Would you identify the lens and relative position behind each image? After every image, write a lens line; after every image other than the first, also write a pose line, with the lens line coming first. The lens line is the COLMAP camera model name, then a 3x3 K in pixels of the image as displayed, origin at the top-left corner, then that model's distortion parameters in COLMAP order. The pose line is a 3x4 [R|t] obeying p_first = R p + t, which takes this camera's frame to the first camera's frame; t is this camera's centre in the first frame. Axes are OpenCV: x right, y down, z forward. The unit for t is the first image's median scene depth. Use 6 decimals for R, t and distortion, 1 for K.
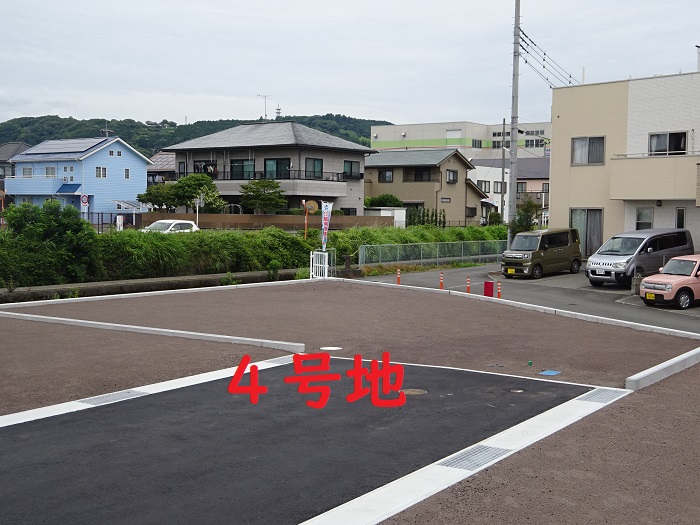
lens RADIAL K [[972.7, 0, 350.0], [0, 972.7, 262.5], [0, 0, 1]] dist [0.023247, -0.081669]
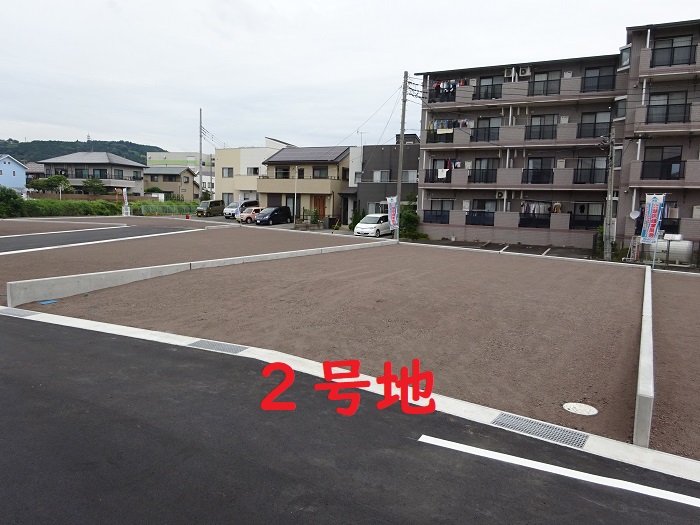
lens RADIAL K [[514.3, 0, 347.9], [0, 514.3, 265.1], [0, 0, 1]] dist [0.003067, -0.000526]
pose [[0.926259, -0.033501, 0.375395, -0.000869], [0.005264, 0.997094, 0.075995, 0.022983], [-0.376850, -0.068415, 0.923744, -0.288580]]
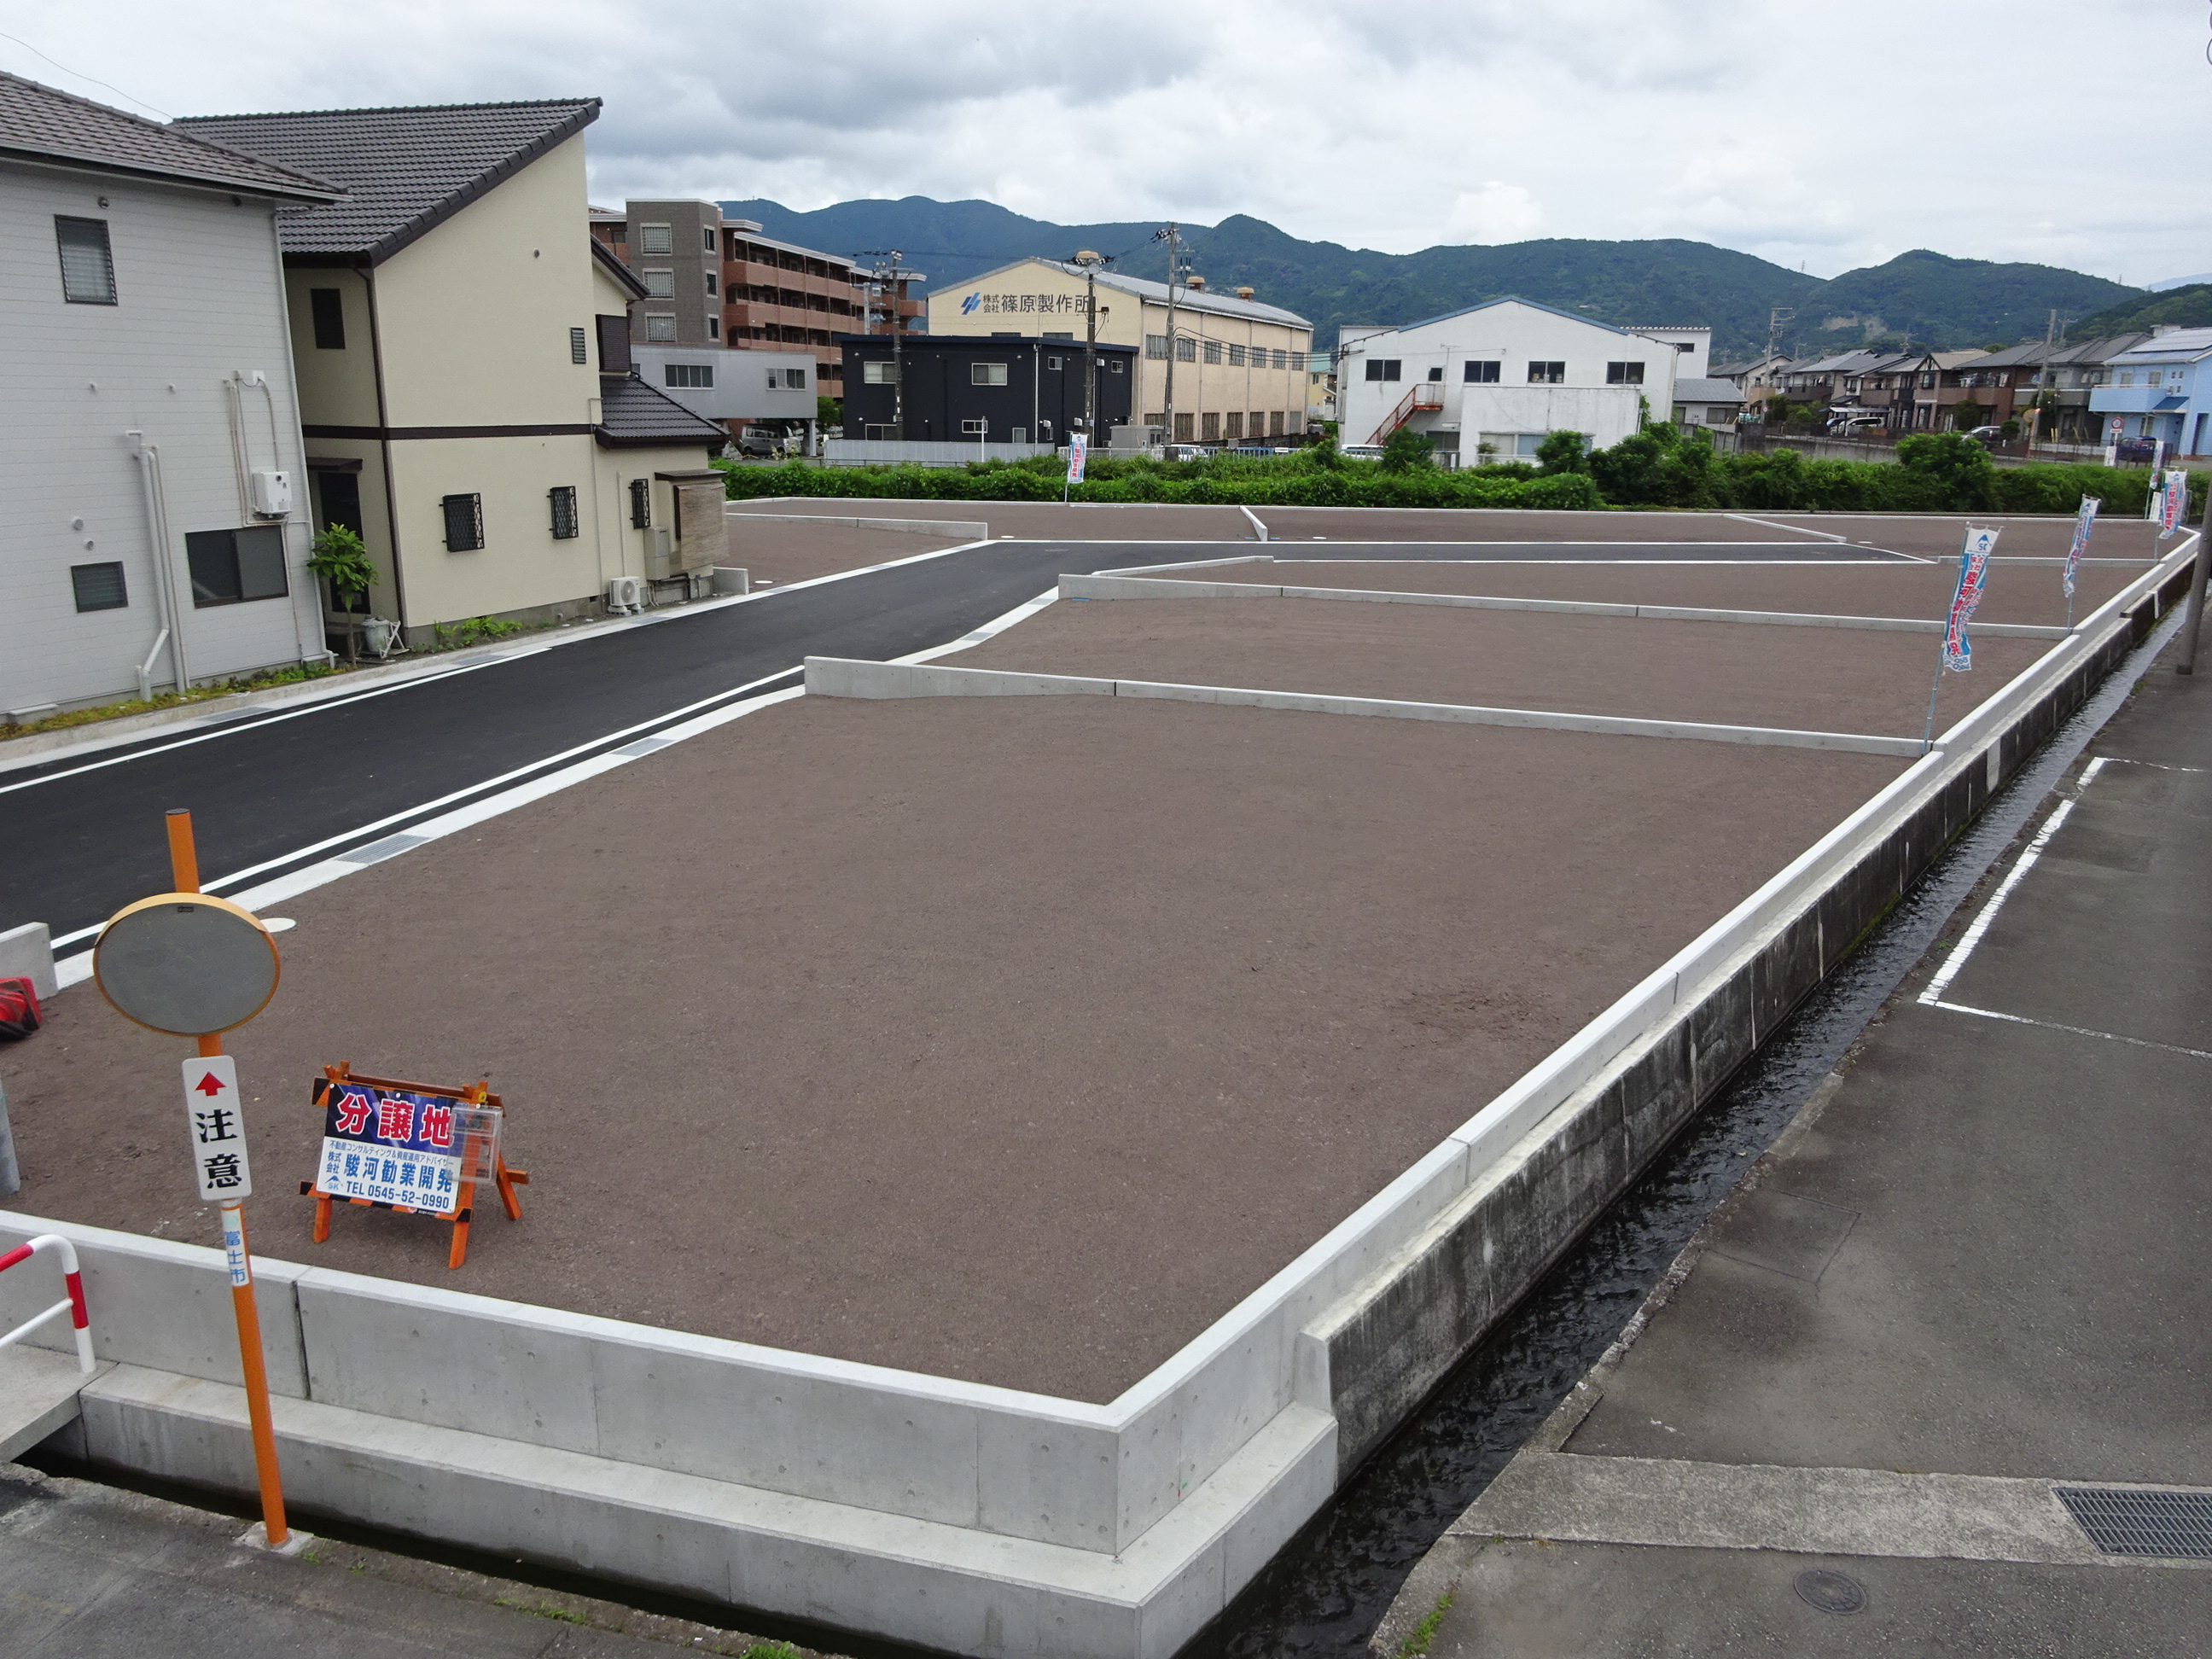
lens RADIAL K [[1625.3, 0, 1099.3], [0, 1625.3, 837.9], [0, 0, 1]] dist [0.003067, -0.000526]
pose [[0.535563, 0.216606, -0.816244, 0.391080], [-0.050732, 0.973053, 0.224932, 0.005832], [0.842970, -0.079055, 0.532120, -0.374168]]
